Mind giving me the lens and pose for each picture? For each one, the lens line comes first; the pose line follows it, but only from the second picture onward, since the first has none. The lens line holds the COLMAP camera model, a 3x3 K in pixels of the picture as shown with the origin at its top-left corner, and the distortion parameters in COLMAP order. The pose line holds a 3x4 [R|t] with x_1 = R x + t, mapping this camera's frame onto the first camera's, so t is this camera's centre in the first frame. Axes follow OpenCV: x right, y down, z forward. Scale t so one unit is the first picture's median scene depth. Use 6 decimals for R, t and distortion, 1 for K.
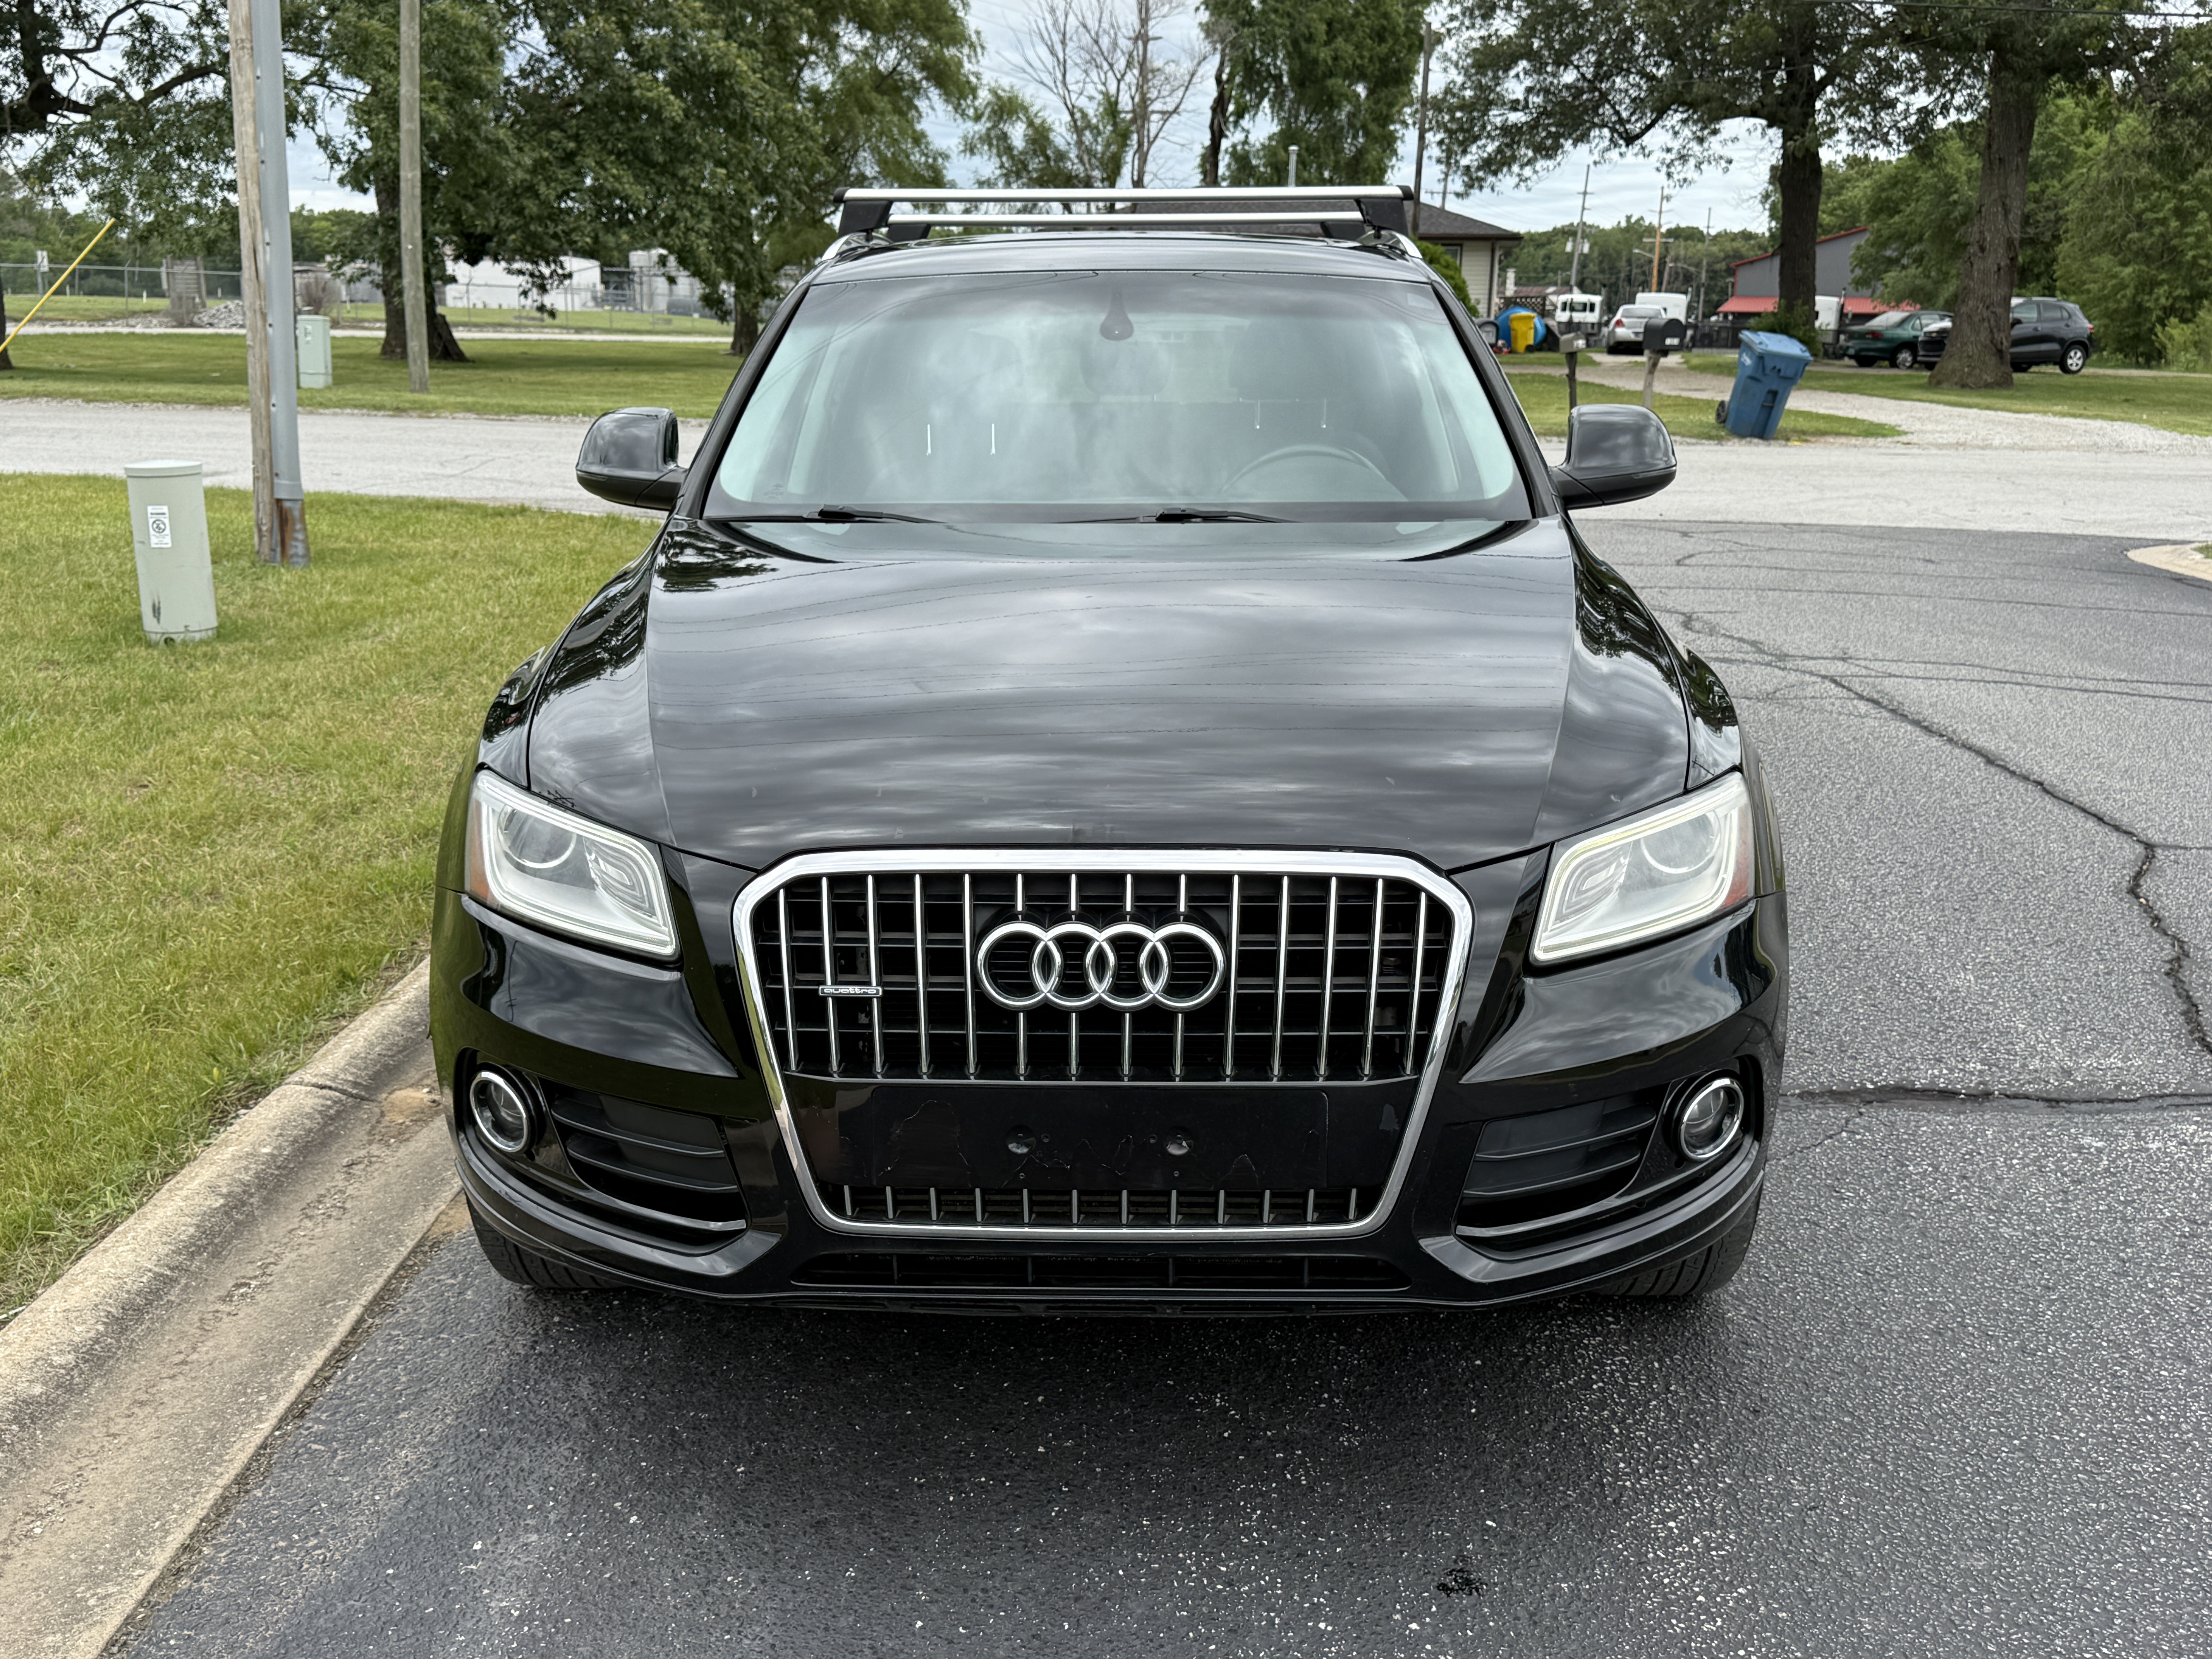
lens RADIAL K [[2172.1, 0, 1094.6], [0, 2172.1, 815.6], [0, 0, 1]] dist [0.169862, -0.340618]
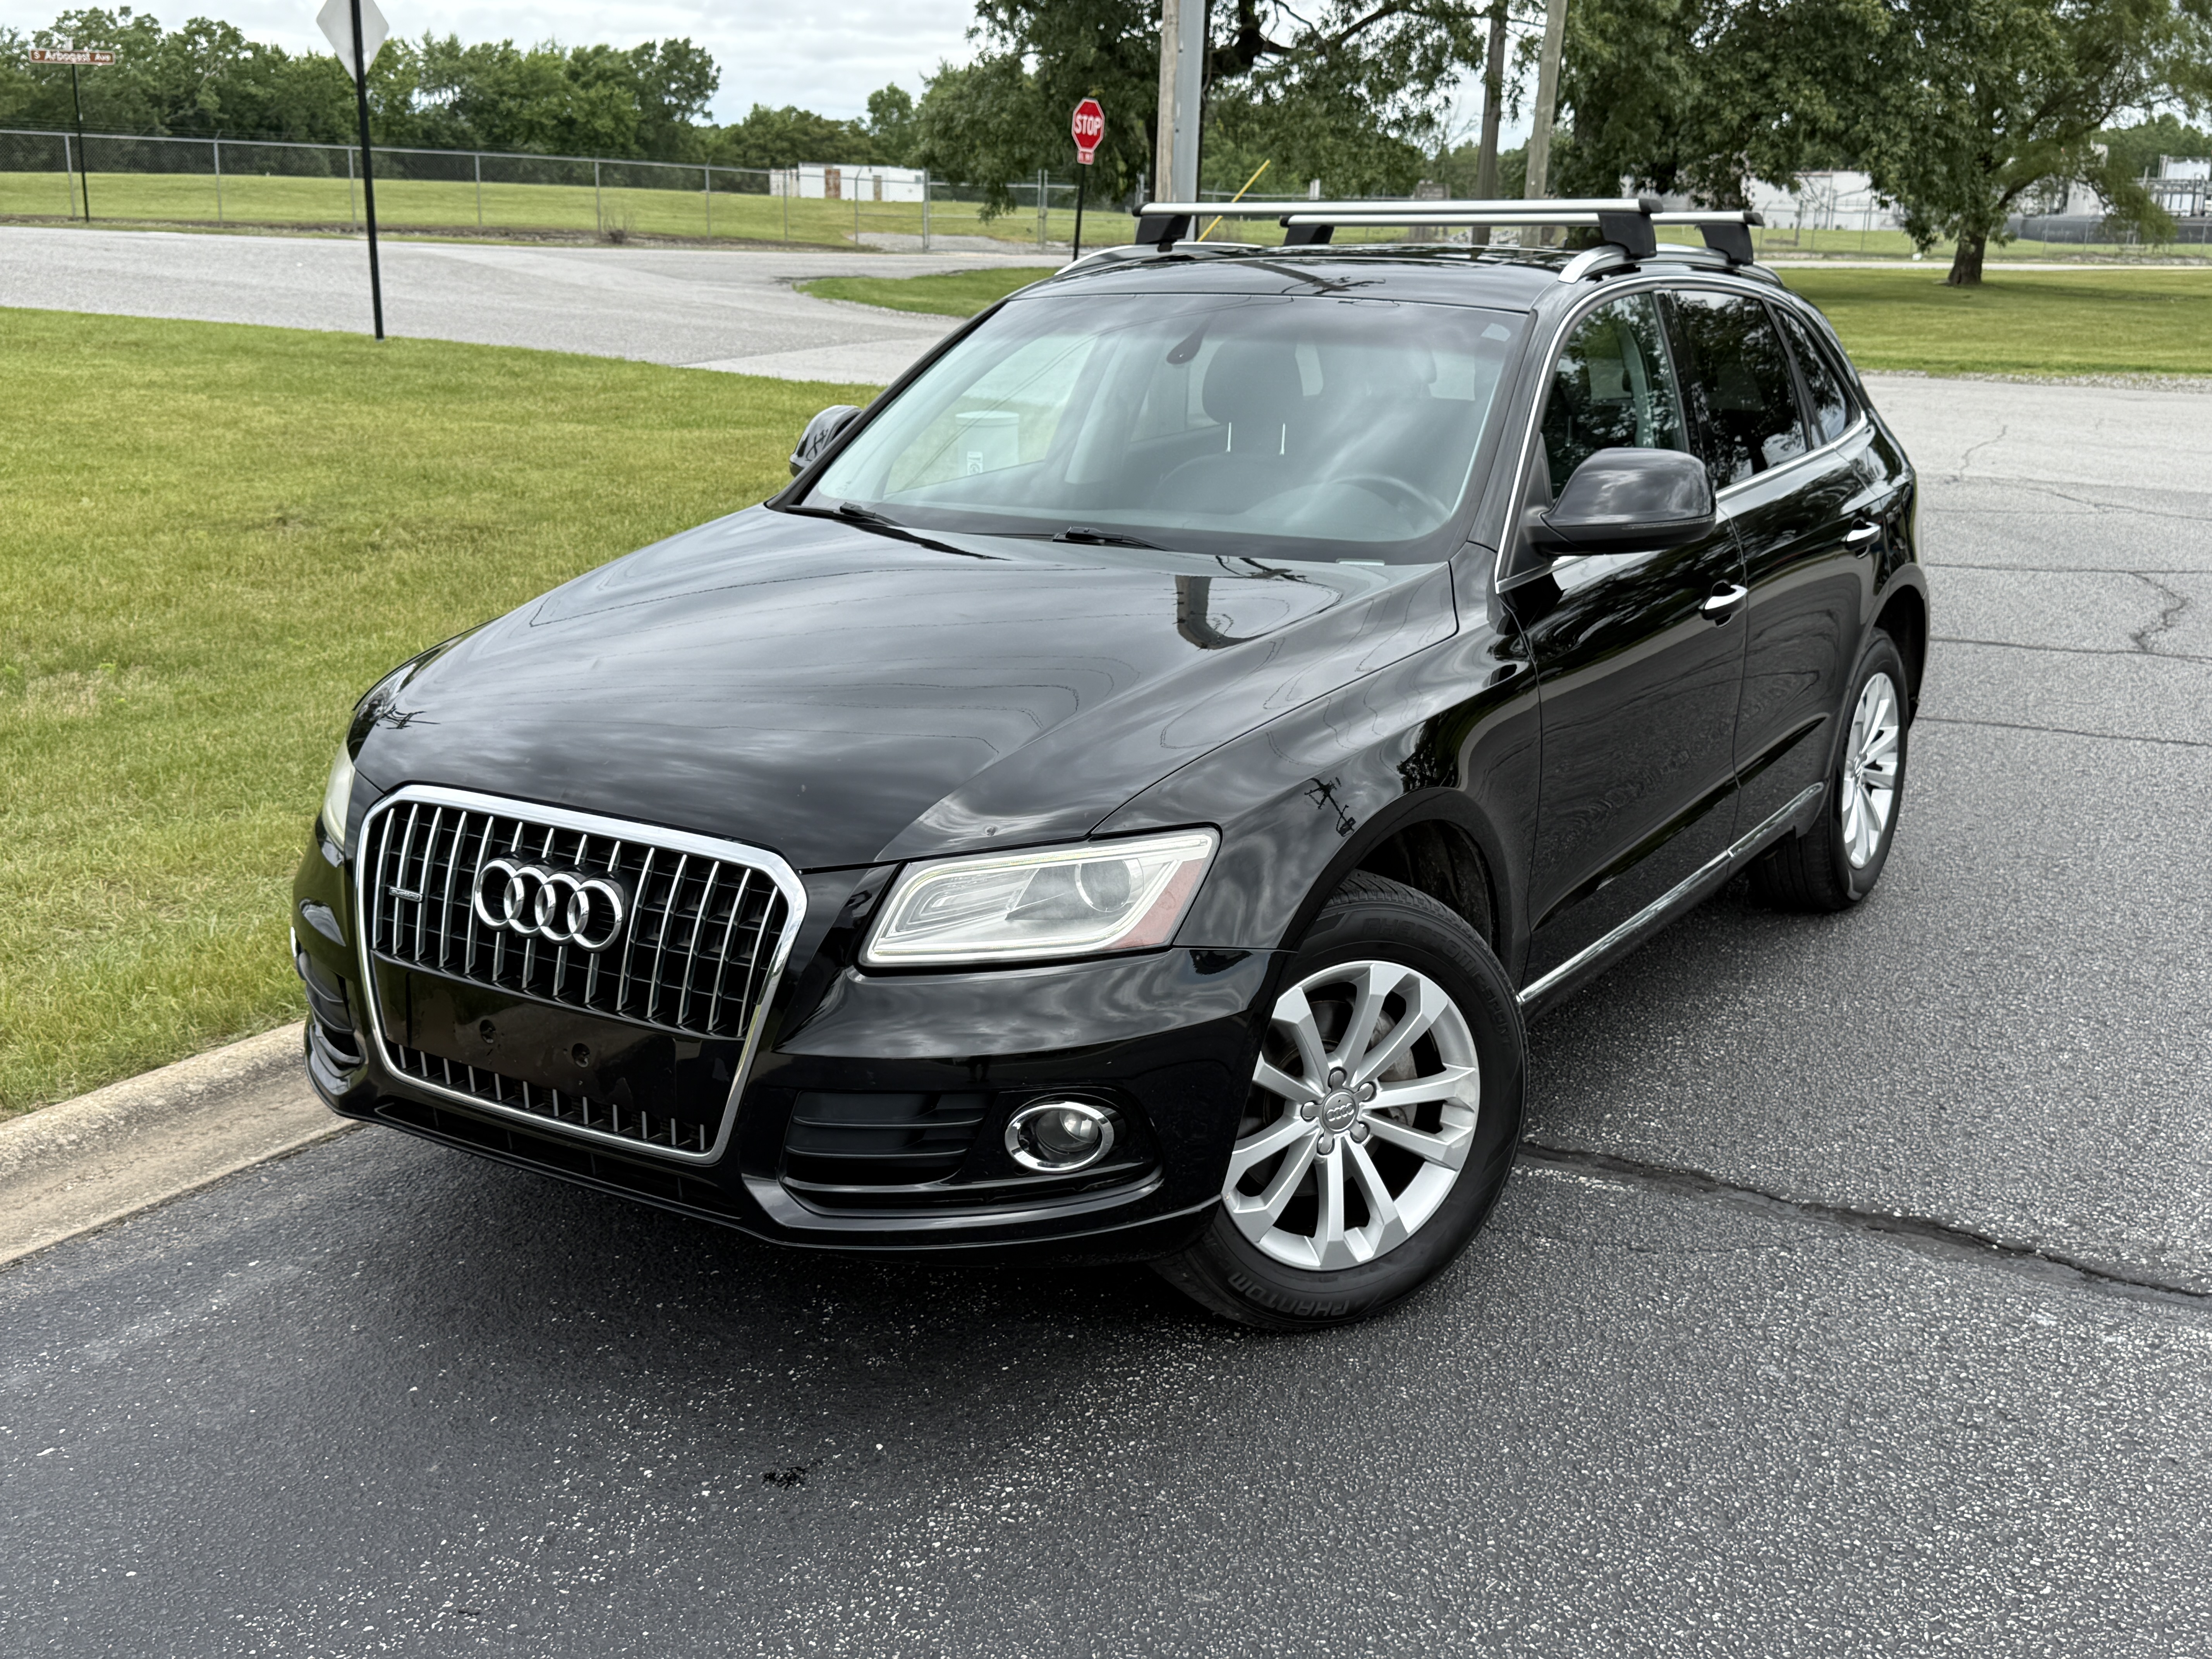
lens RADIAL K [[2277.1, 0, 1092.2], [0, 2277.1, 831.5], [0, 0, 1]] dist [0.175842, -0.390018]
pose [[0.856979, 0.134155, -0.497583, 0.501049], [-0.119958, 0.990930, 0.060565, -0.048278], [0.501195, 0.007786, 0.865299, 0.016318]]
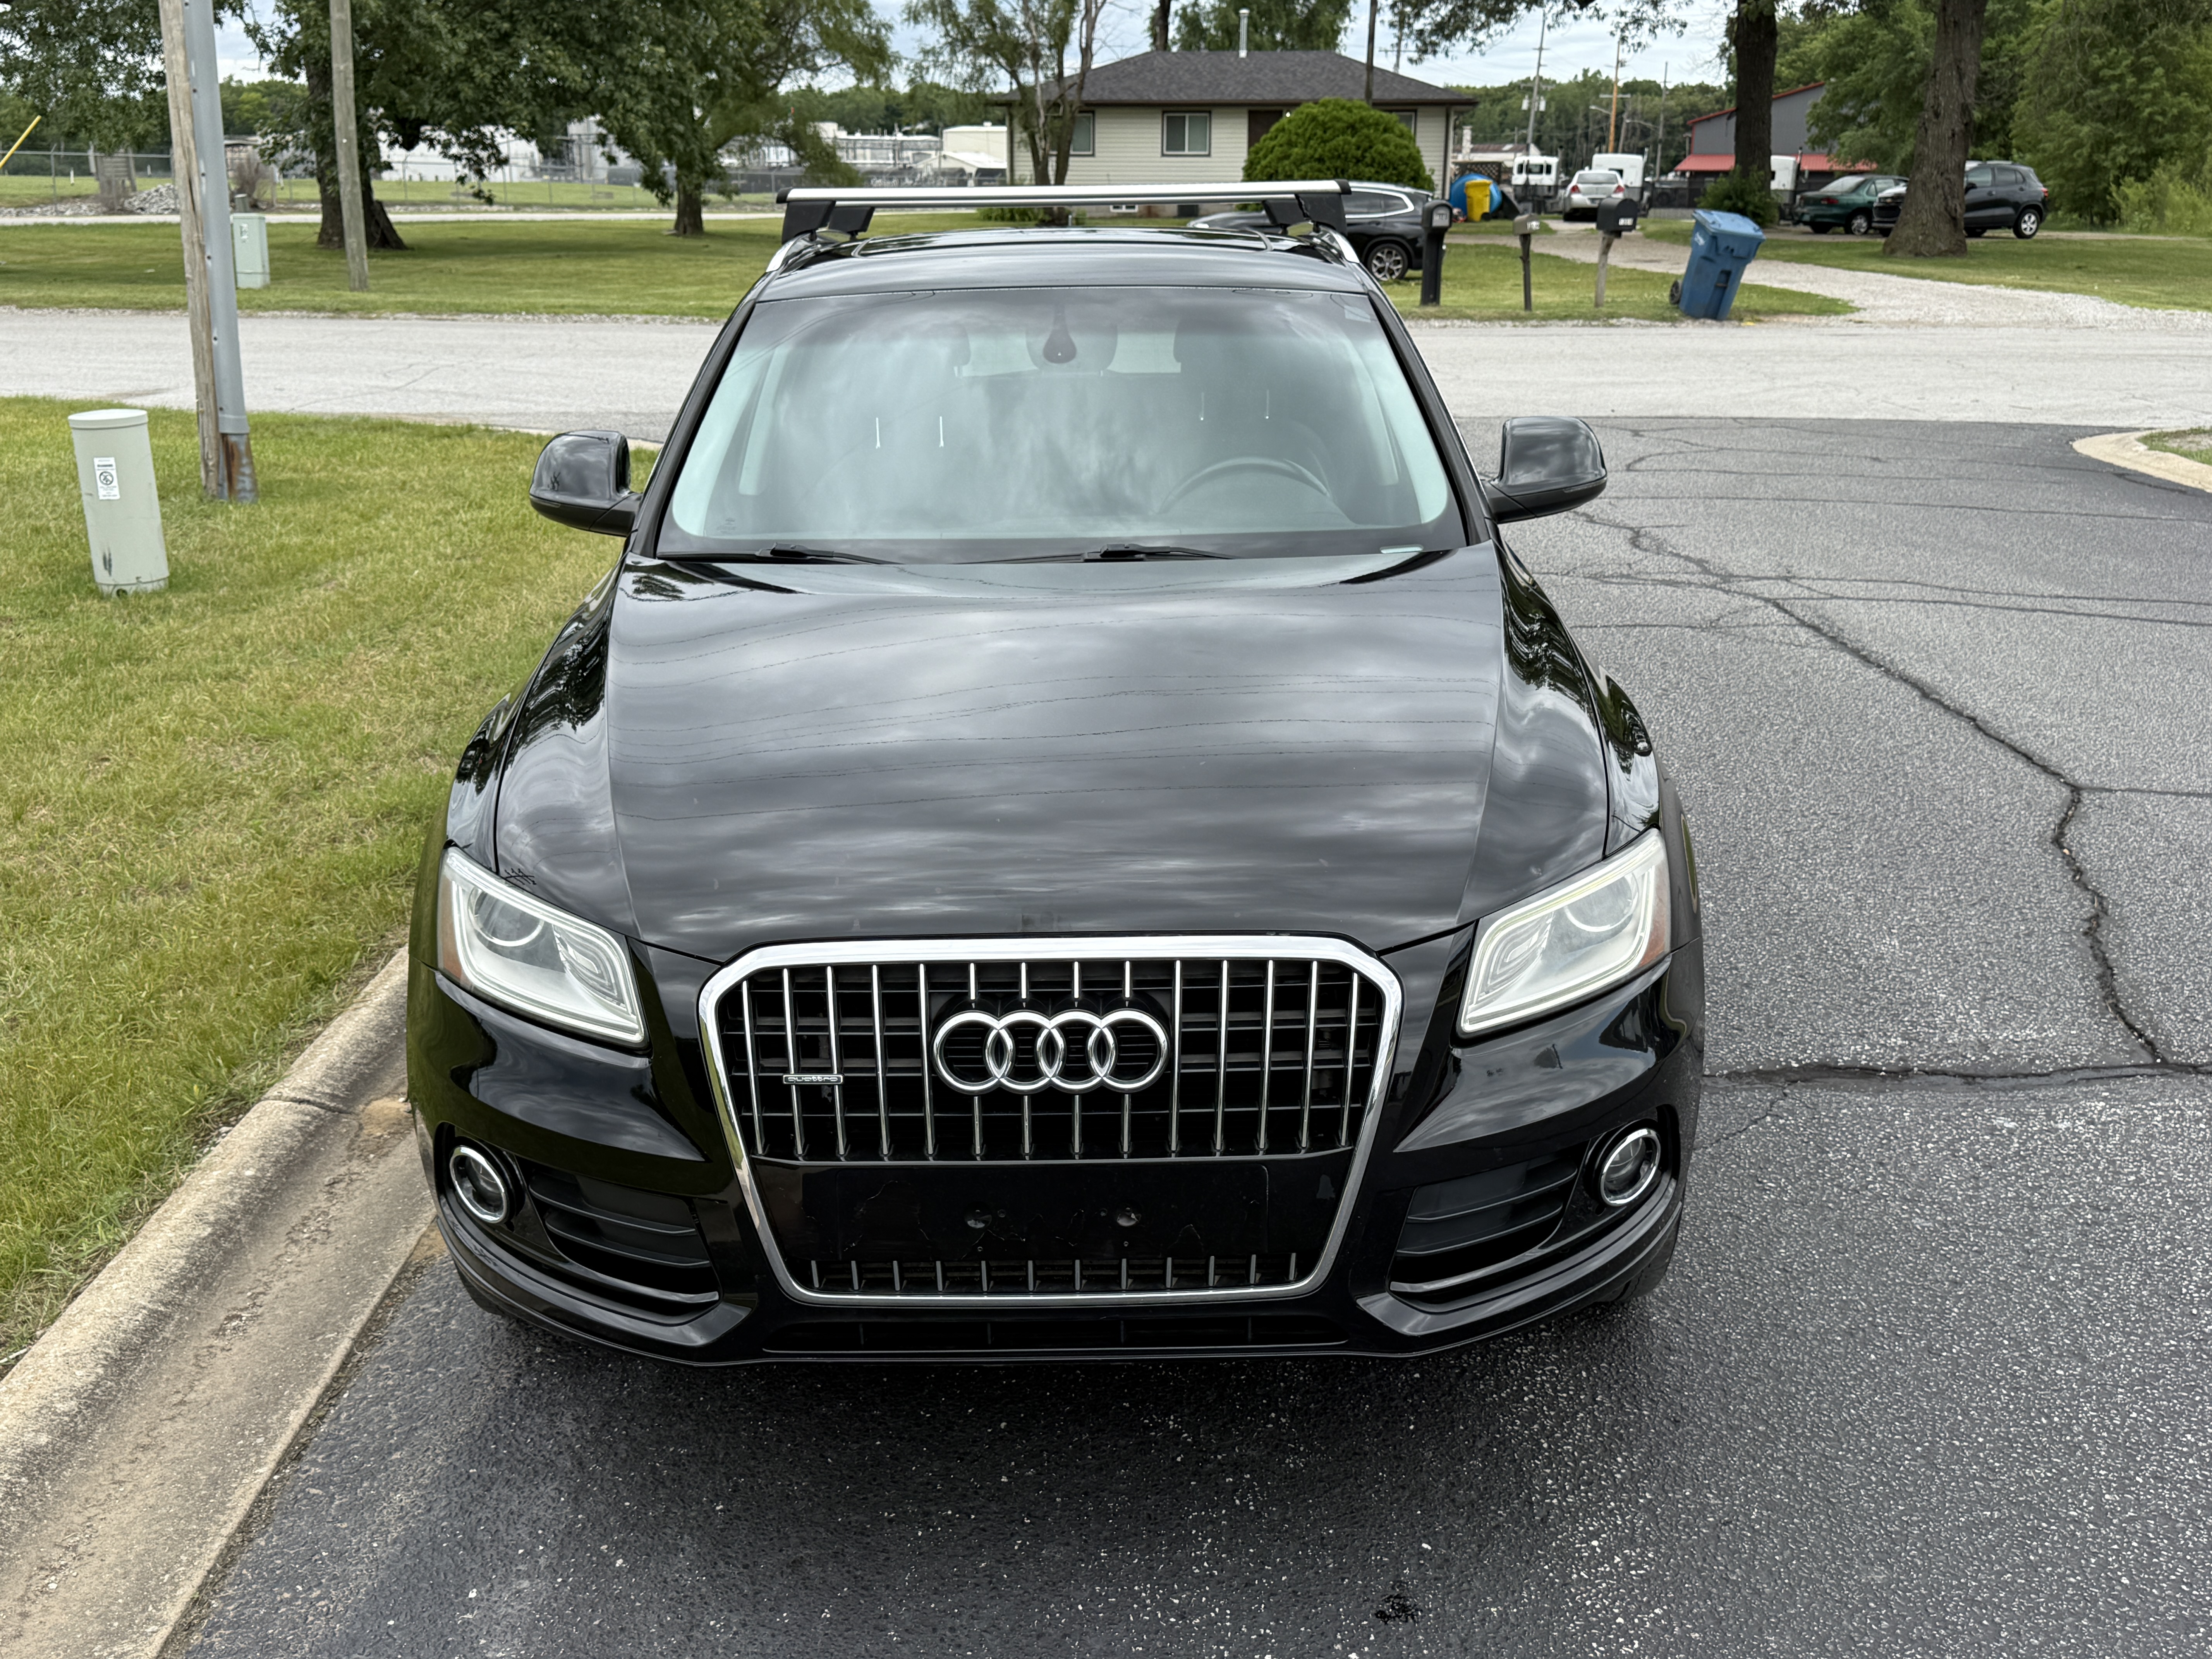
lens RADIAL K [[2172.1, 0, 1094.6], [0, 2172.1, 815.6], [0, 0, 1]] dist [0.169862, -0.340618]
pose [[0.999681, -0.018542, 0.017167, 0.004464], [0.017526, 0.998189, 0.057548, -0.057850], [-0.018203, -0.057229, 0.998195, -0.025028]]
